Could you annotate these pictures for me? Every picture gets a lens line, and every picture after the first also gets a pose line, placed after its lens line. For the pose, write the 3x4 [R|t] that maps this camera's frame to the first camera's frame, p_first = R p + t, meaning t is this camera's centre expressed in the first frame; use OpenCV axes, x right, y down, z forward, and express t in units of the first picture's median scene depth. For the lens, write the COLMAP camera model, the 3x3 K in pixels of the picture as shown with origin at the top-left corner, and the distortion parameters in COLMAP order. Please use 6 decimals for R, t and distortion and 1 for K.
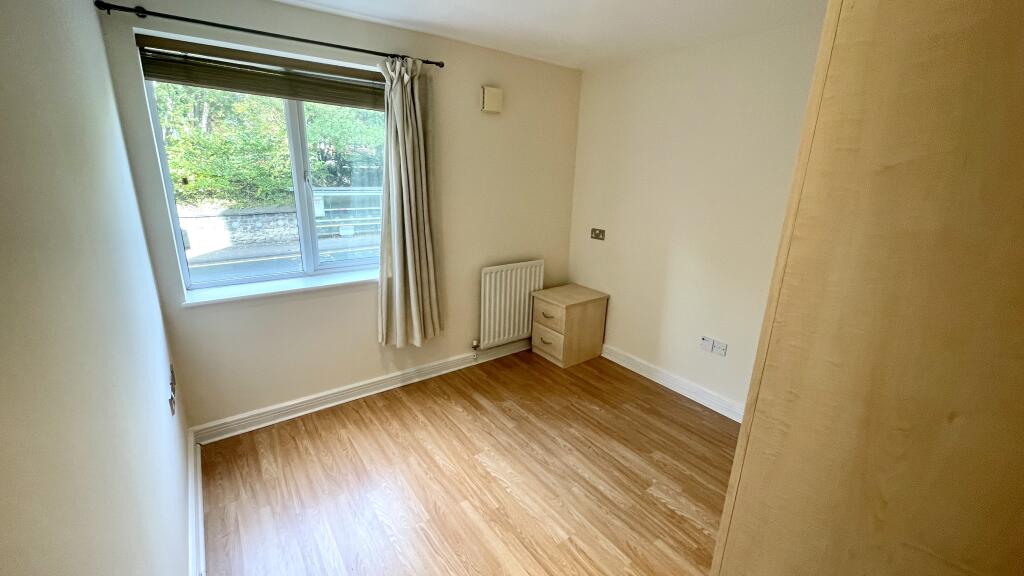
lens RADIAL K [[415.4, 0, 516.2], [0, 415.4, 285.0], [0, 0, 1]] dist [-0.034808, -0.000085]
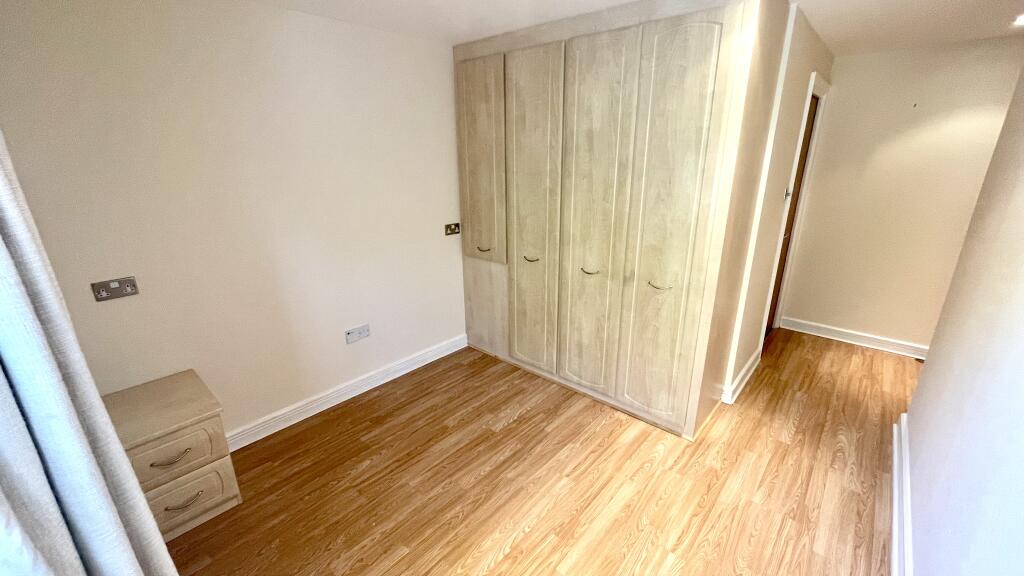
lens RADIAL K [[415.4, 0, 516.7], [0, 415.4, 296.7], [0, 0, 1]] dist [-0.034808, -0.000085]
pose [[-0.210982, -0.349700, 0.912796, -0.582455], [0.276430, 0.874353, 0.398866, -0.264577], [-0.937589, 0.336478, -0.087805, 0.851814]]
